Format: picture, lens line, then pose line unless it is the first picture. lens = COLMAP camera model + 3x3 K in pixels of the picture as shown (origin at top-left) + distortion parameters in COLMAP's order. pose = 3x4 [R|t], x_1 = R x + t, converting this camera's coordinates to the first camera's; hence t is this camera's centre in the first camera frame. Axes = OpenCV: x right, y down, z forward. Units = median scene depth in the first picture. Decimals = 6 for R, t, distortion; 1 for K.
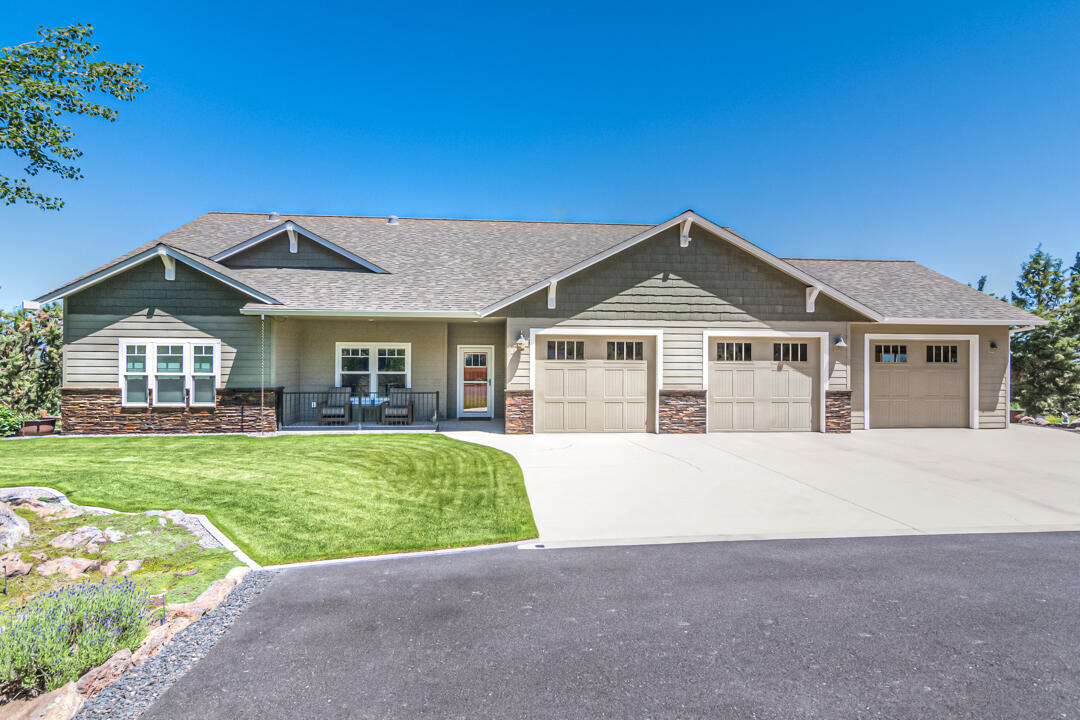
lens RADIAL K [[570.6, 0, 539.2], [0, 570.6, 356.2], [0, 0, 1]] dist [-0.003799, 0.002372]
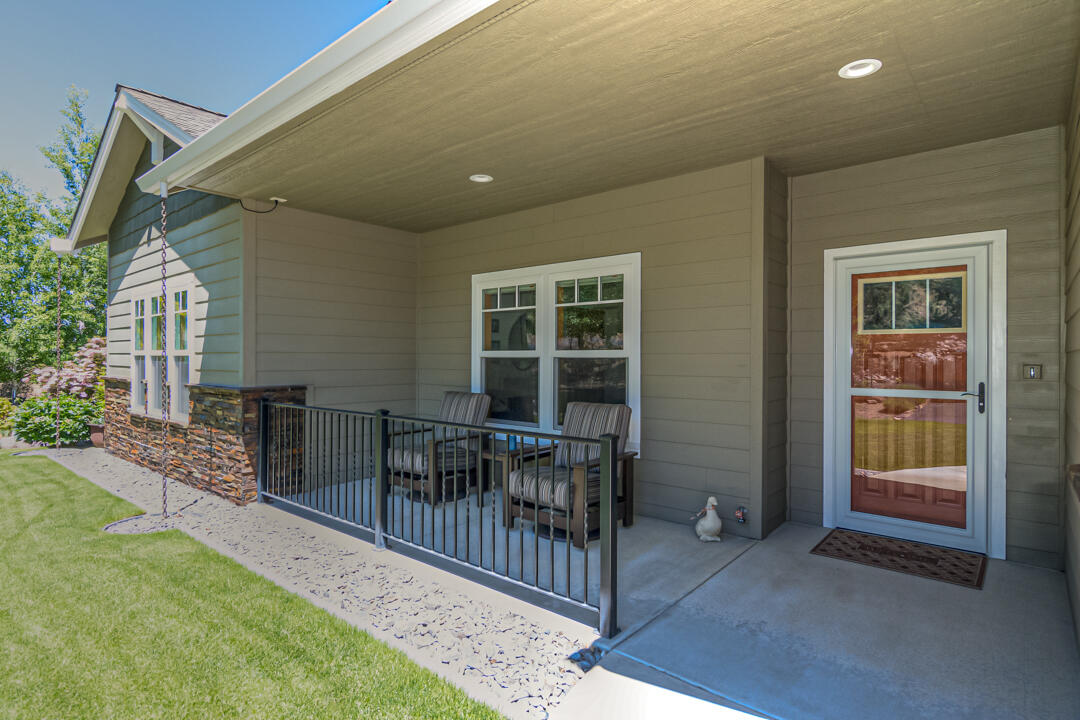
lens RADIAL K [[570.6, 0, 532.4], [0, 570.6, 353.2], [0, 0, 1]] dist [-0.003799, 0.002372]
pose [[0.695435, -0.006802, -0.718557, -0.059436], [0.002525, 0.999972, -0.007022, 0.035895], [0.718584, 0.003069, 0.695433, 0.880276]]
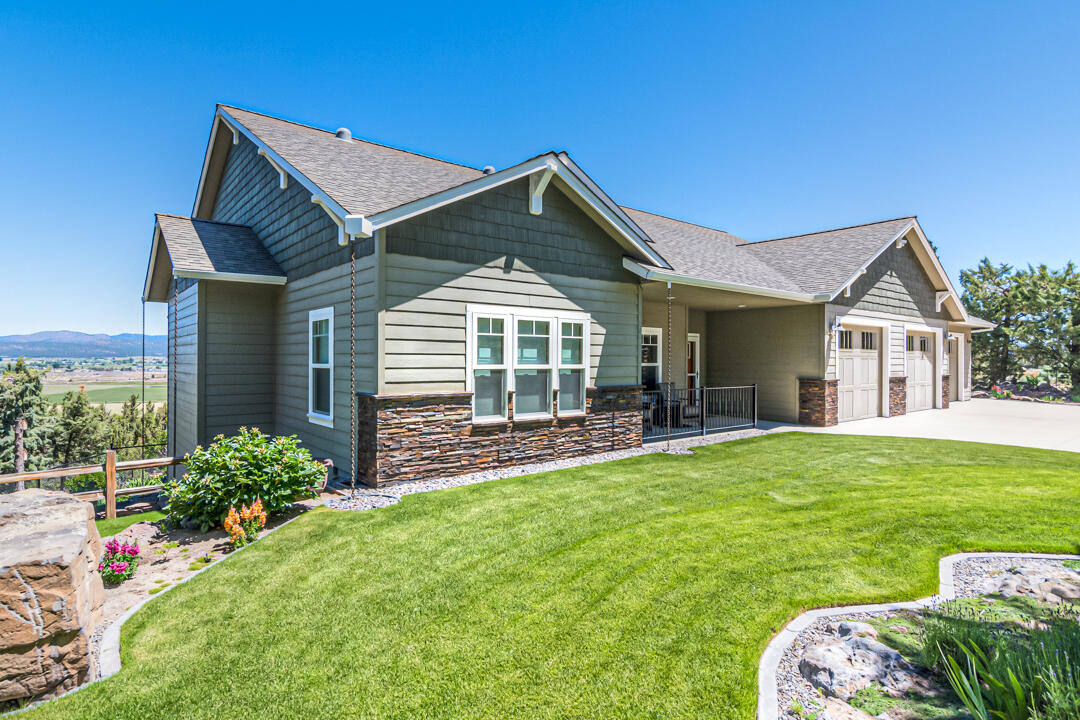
lens RADIAL K [[570.6, 0, 541.1], [0, 570.6, 357.9], [0, 0, 1]] dist [-0.003799, 0.002372]
pose [[0.829046, -0.001820, 0.559177, -0.976063], [-0.000267, 0.999993, 0.003651, 0.019290], [-0.559180, -0.003176, 0.829040, 0.479213]]
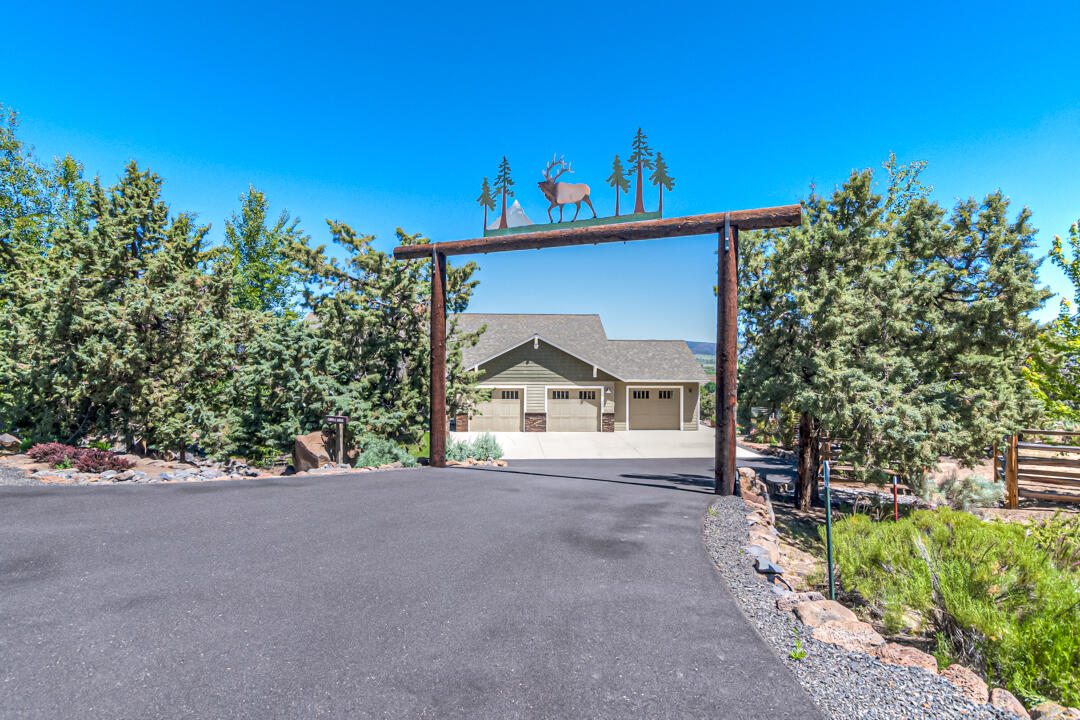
lens RADIAL K [[570.6, 0, 540.0], [0, 570.6, 360.6], [0, 0, 1]] dist [-0.003799, 0.002372]
pose [[0.999277, -0.000532, -0.038017, 0.368567], [0.000933, 0.999944, 0.010541, -0.174996], [0.038009, -0.010569, 0.999221, -1.286486]]
